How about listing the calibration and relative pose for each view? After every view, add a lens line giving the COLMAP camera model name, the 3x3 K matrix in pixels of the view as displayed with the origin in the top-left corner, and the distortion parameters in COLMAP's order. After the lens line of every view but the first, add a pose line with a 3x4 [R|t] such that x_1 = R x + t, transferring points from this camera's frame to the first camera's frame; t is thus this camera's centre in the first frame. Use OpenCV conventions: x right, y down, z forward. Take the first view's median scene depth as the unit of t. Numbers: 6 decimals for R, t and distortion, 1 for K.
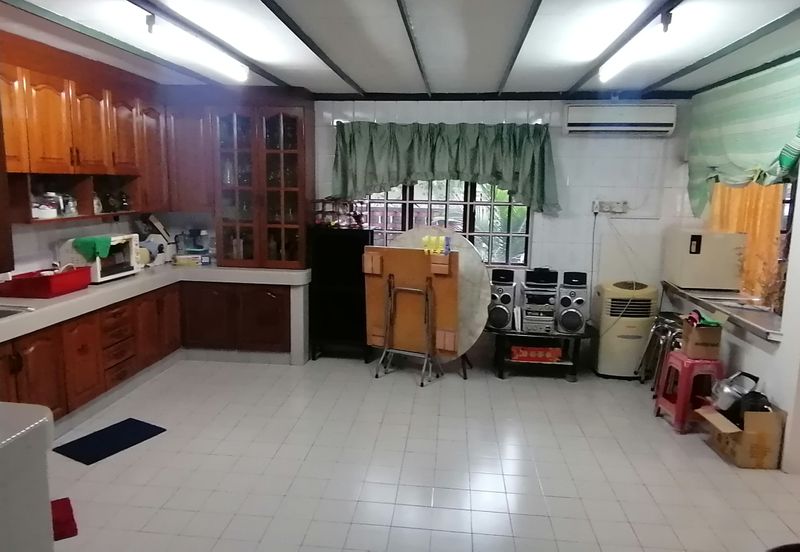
lens RADIAL K [[565.9, 0, 393.6], [0, 565.9, 275.7], [0, 0, 1]] dist [0.068058, -0.098786]
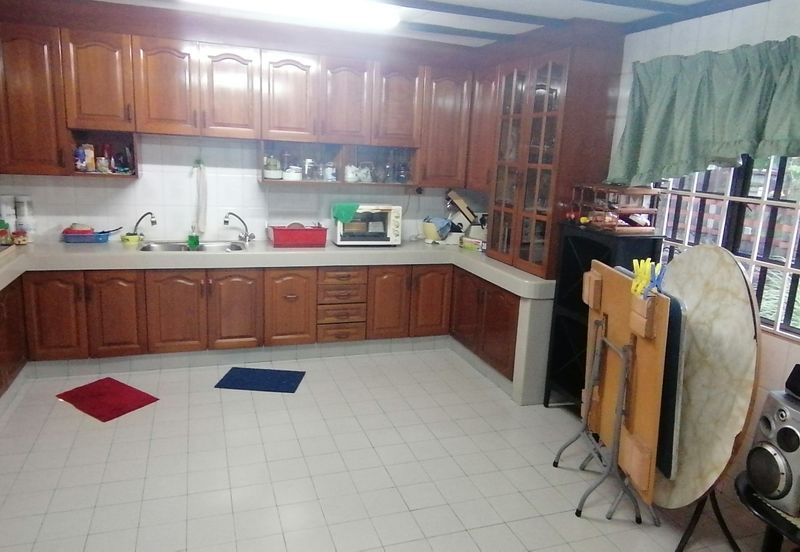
lens RADIAL K [[565.9, 0, 393.6], [0, 565.9, 275.7], [0, 0, 1]] dist [0.068058, -0.098786]
pose [[0.421586, 0.196238, -0.885300, 0.421482], [-0.184630, 0.974428, 0.128073, -0.075883], [0.887794, 0.109459, 0.447036, 0.535339]]
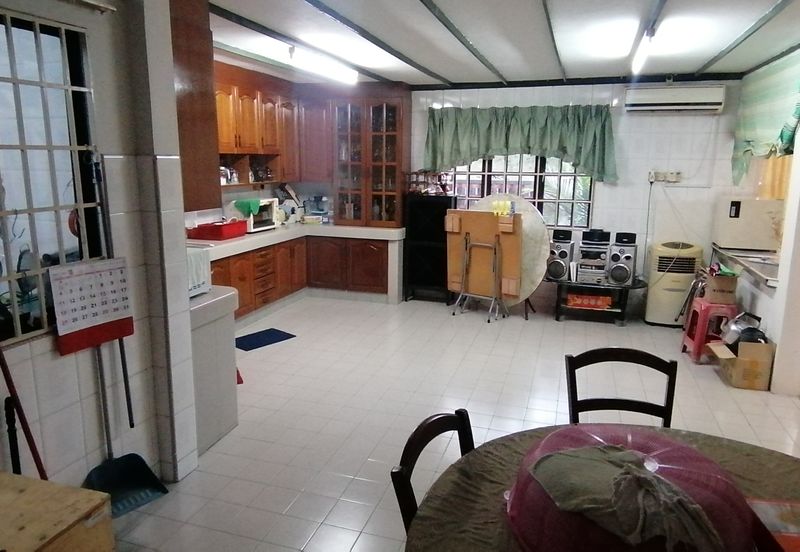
lens RADIAL K [[565.9, 0, 393.6], [0, 565.9, 275.7], [0, 0, 1]] dist [0.068058, -0.098786]
pose [[0.978851, 0.032653, -0.201953, 0.090841], [-0.024143, 0.998719, 0.044460, 0.041053], [0.203146, -0.038644, 0.978386, -0.247472]]
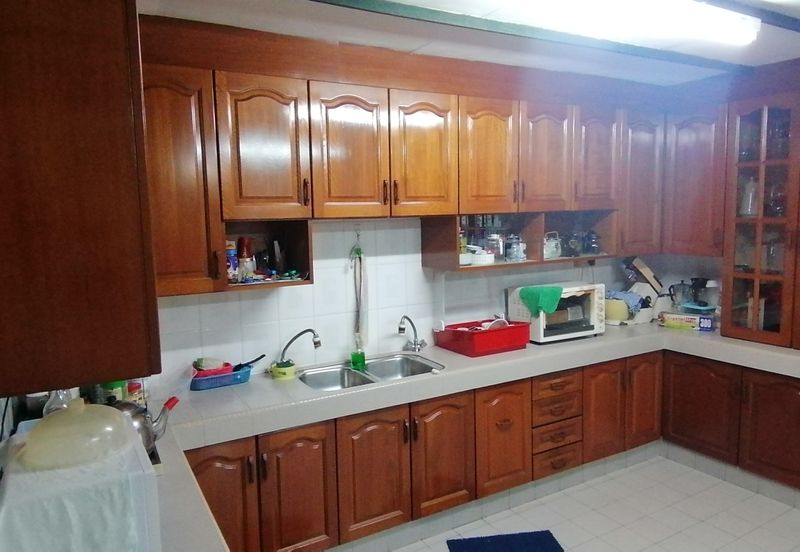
lens RADIAL K [[565.9, 0, 393.6], [0, 565.9, 275.7], [0, 0, 1]] dist [0.068058, -0.098786]
pose [[0.584640, 0.054326, -0.809472, 0.011673], [-0.093565, 0.995613, -0.000759, -0.054395], [0.805879, 0.076182, 0.587159, 0.298688]]
